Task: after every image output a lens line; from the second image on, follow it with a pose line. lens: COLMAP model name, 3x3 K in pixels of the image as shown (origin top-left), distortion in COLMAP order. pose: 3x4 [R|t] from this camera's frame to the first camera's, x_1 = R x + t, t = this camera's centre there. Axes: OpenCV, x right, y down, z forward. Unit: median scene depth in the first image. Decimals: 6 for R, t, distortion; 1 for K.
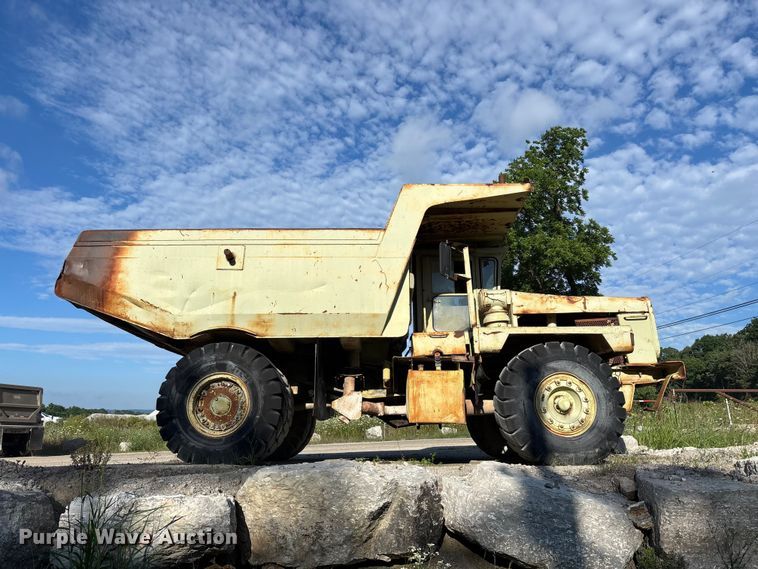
lens RADIAL K [[538.7, 0, 378.4], [0, 538.7, 295.0], [0, 0, 1]] dist [0.072034, -0.069471]
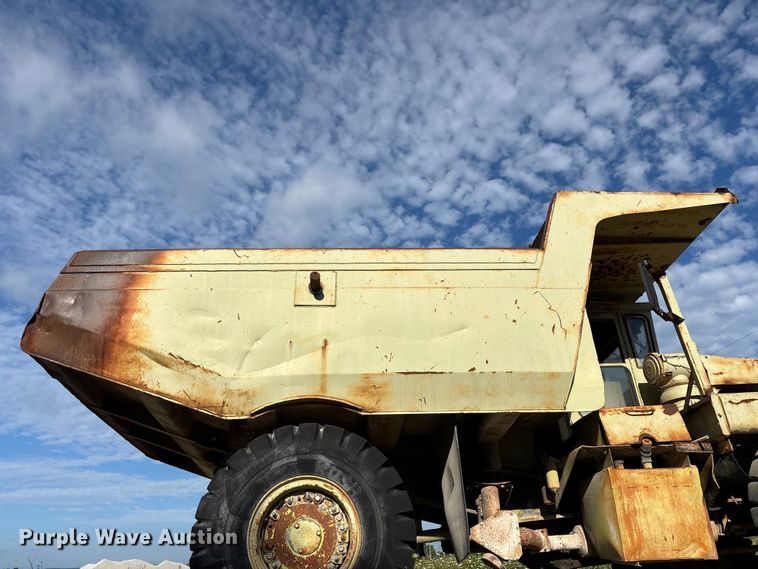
lens RADIAL K [[574.1, 0, 374.5], [0, 574.1, 288.9], [0, 0, 1]] dist [0.063704, -0.065915]
pose [[0.996896, 0.002468, 0.078686, -0.256609], [0.015618, 0.973442, -0.228402, 0.087538], [-0.077160, 0.228922, 0.970382, 0.338978]]
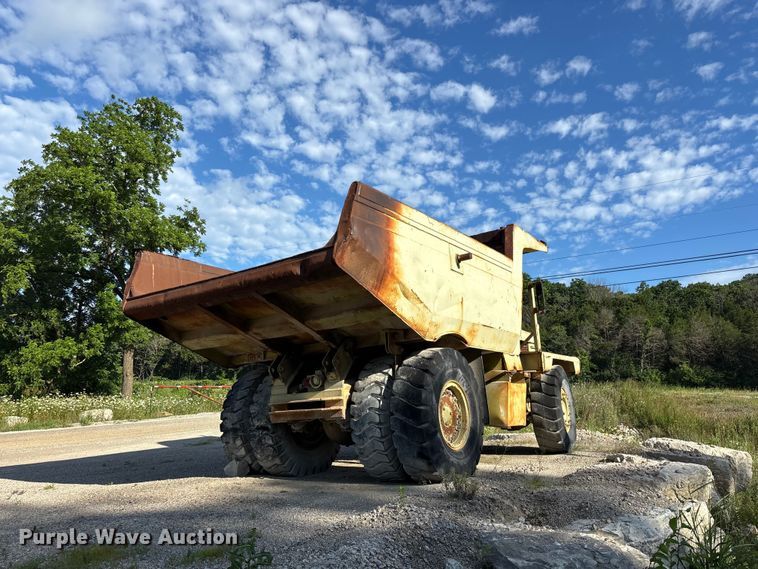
lens RADIAL K [[574.1, 0, 374.5], [0, 574.1, 288.9], [0, 0, 1]] dist [0.063704, -0.065915]
pose [[0.550538, 0.156388, 0.820031, -1.174131], [-0.180286, 0.981389, -0.066124, 0.074572], [-0.815110, -0.111436, 0.568487, 0.539063]]
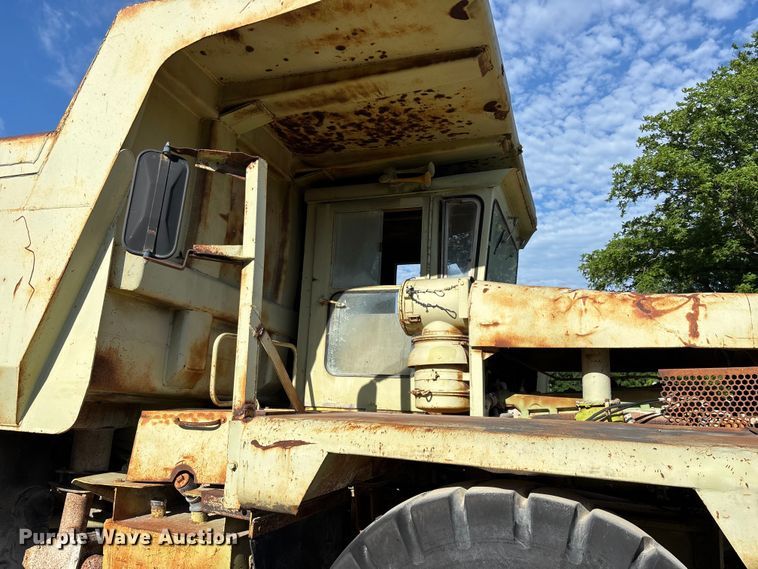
lens RADIAL K [[596.8, 0, 389.2], [0, 596.8, 285.8], [0, 0, 1]] dist [0.078795, -0.111928]
pose [[0.944781, -0.017413, -0.327239, 0.367472], [0.034875, 0.998259, 0.047568, -0.028865], [0.325841, -0.056354, 0.943744, 0.687613]]
